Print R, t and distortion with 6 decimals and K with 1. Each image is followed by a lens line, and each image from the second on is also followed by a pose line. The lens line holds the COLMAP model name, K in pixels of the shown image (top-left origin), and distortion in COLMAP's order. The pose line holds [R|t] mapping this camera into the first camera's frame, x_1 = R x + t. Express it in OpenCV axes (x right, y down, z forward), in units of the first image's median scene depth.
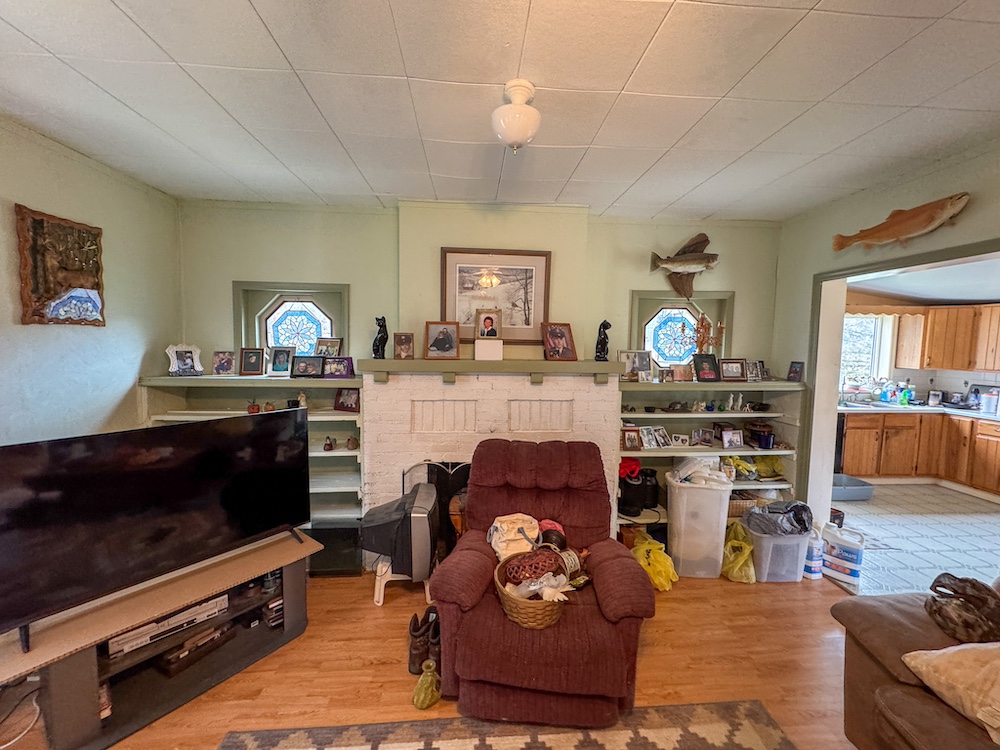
lens RADIAL K [[397.0, 0, 500.2], [0, 397.0, 373.3], [0, 0, 1]] dist [0.000607, 0.000099]
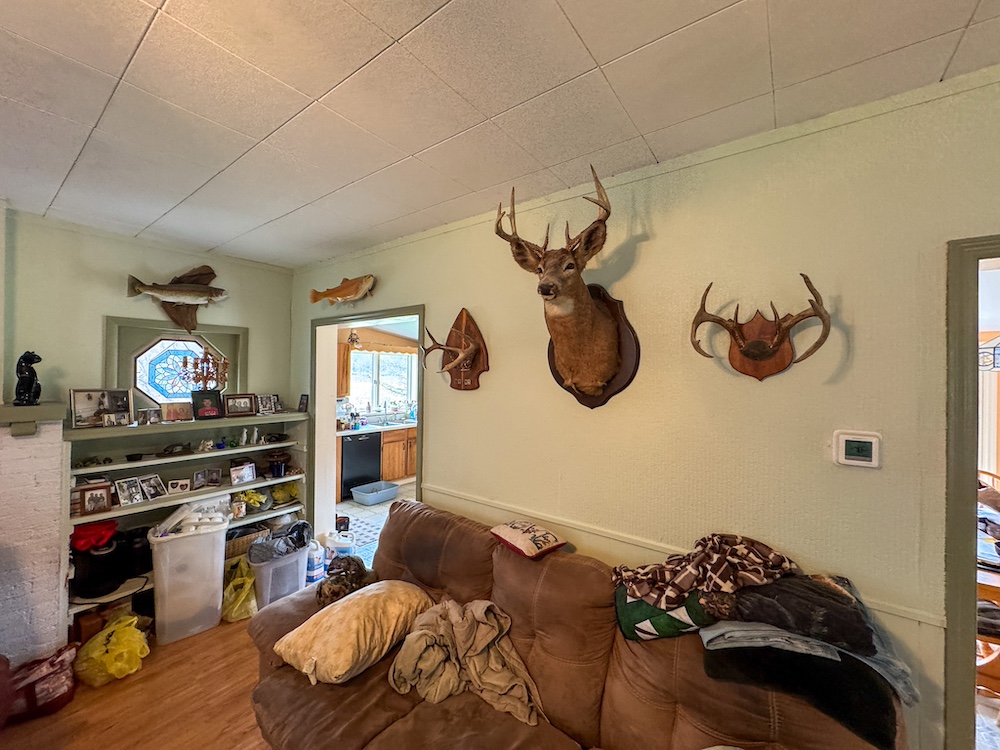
lens RADIAL K [[397.0, 0, 500.2], [0, 397.0, 373.3], [0, 0, 1]] dist [0.000607, 0.000099]
pose [[0.649117, -0.000229, 0.760688, 0.249929], [0.052936, 0.997589, -0.044872, -0.009099], [-0.758844, 0.069395, 0.647564, -0.163235]]
